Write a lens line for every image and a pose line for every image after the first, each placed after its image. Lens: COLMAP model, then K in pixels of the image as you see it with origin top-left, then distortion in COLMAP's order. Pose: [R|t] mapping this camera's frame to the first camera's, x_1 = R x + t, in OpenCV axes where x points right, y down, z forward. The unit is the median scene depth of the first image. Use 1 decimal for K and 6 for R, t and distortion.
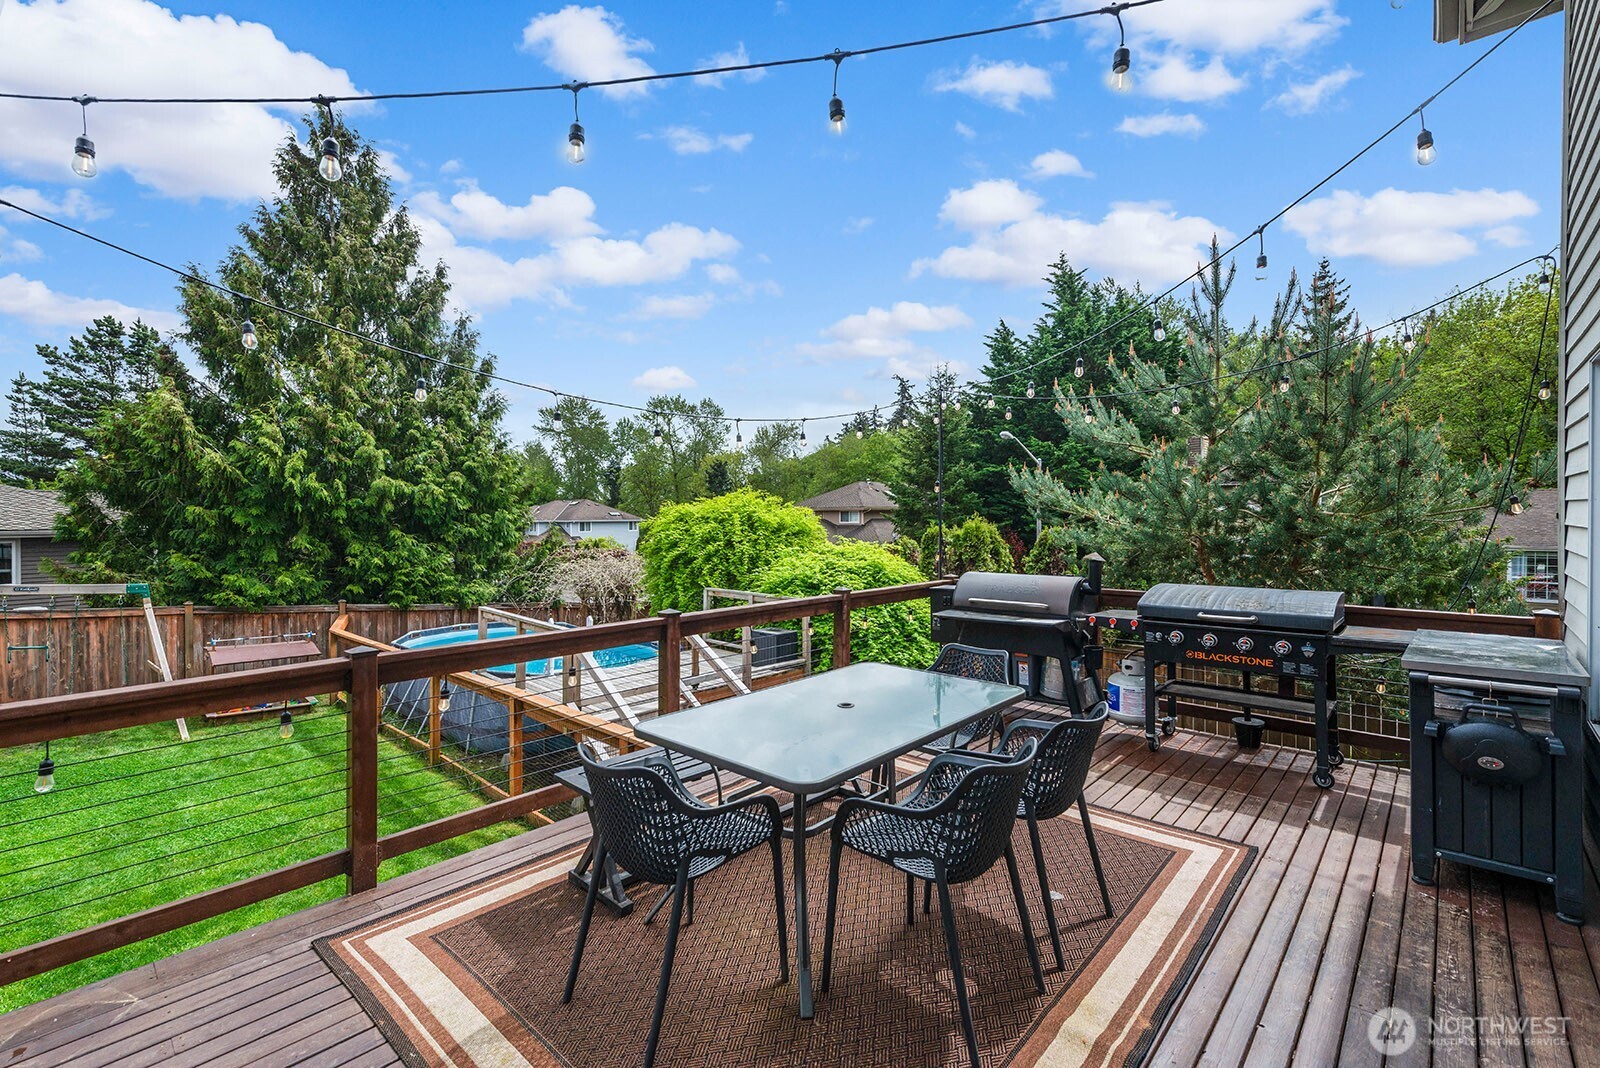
lens RADIAL K [[719.6, 0, 802.5], [0, 719.6, 513.0], [0, 0, 1]] dist [0.001945, 0.000188]
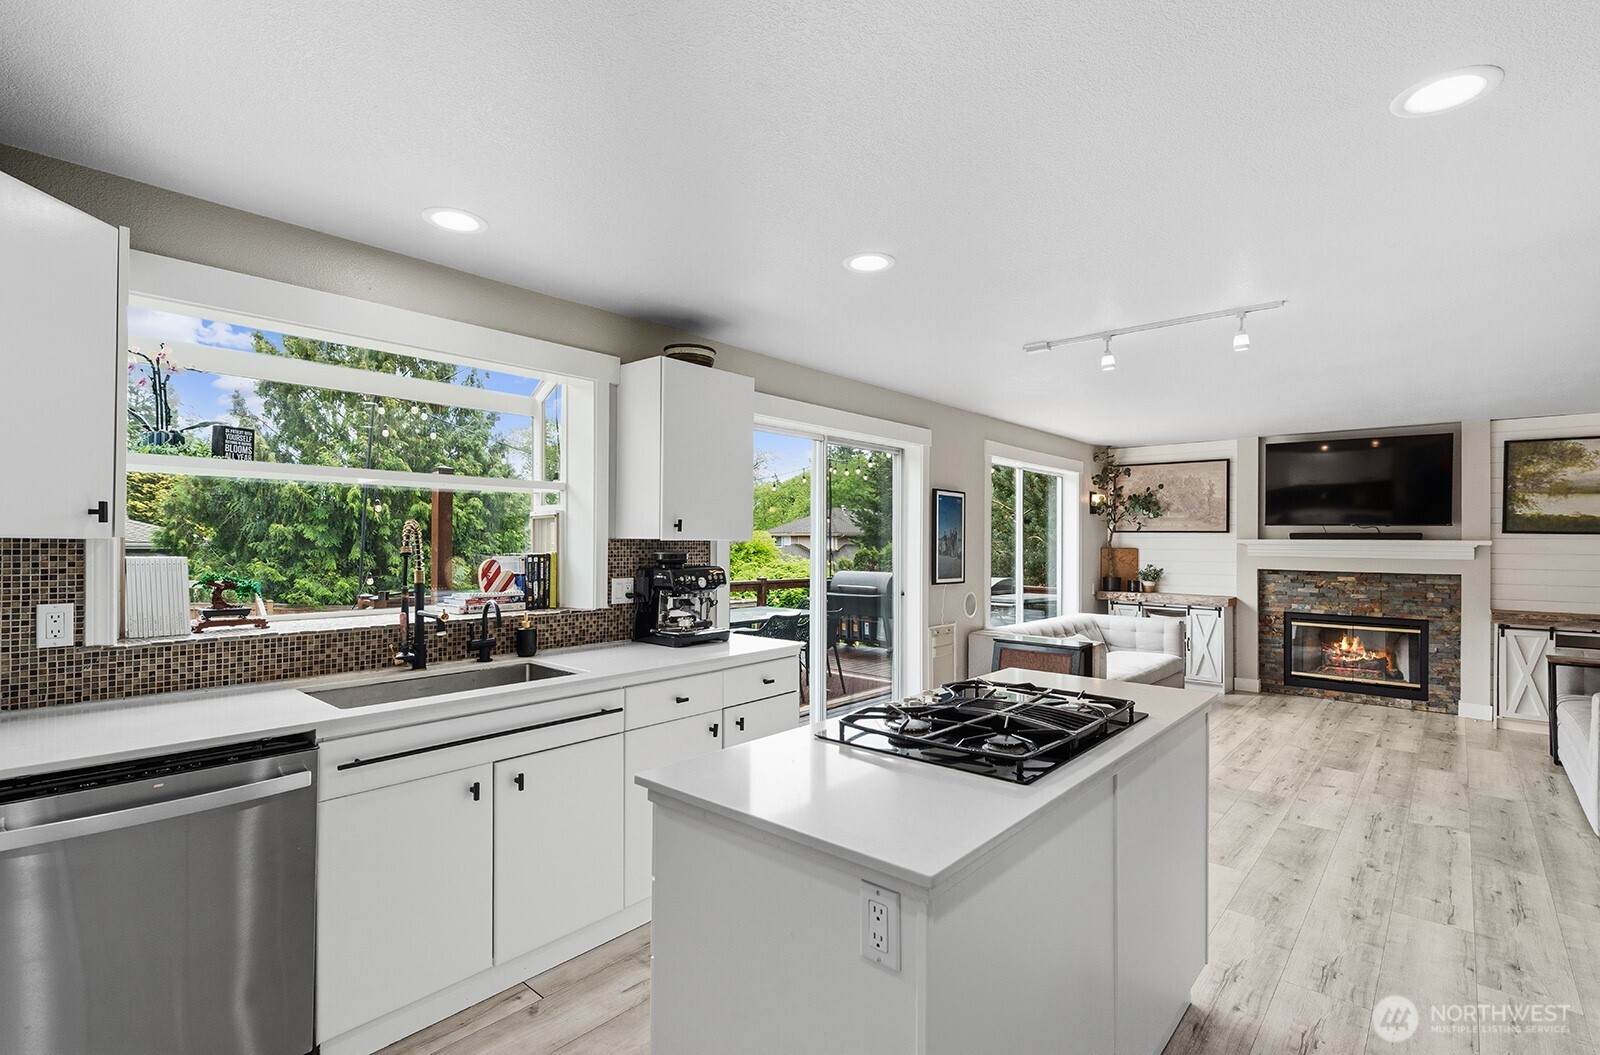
lens RADIAL K [[765.4, 0, 793.2], [0, 765.4, 527.3], [0, 0, 1]] dist [-0.005042, -0.002455]
pose [[0.999866, 0.013146, 0.009720, 0.042063], [-0.012996, 0.999798, -0.015335, 0.004615], [-0.009919, 0.015206, 0.999835, -0.305835]]
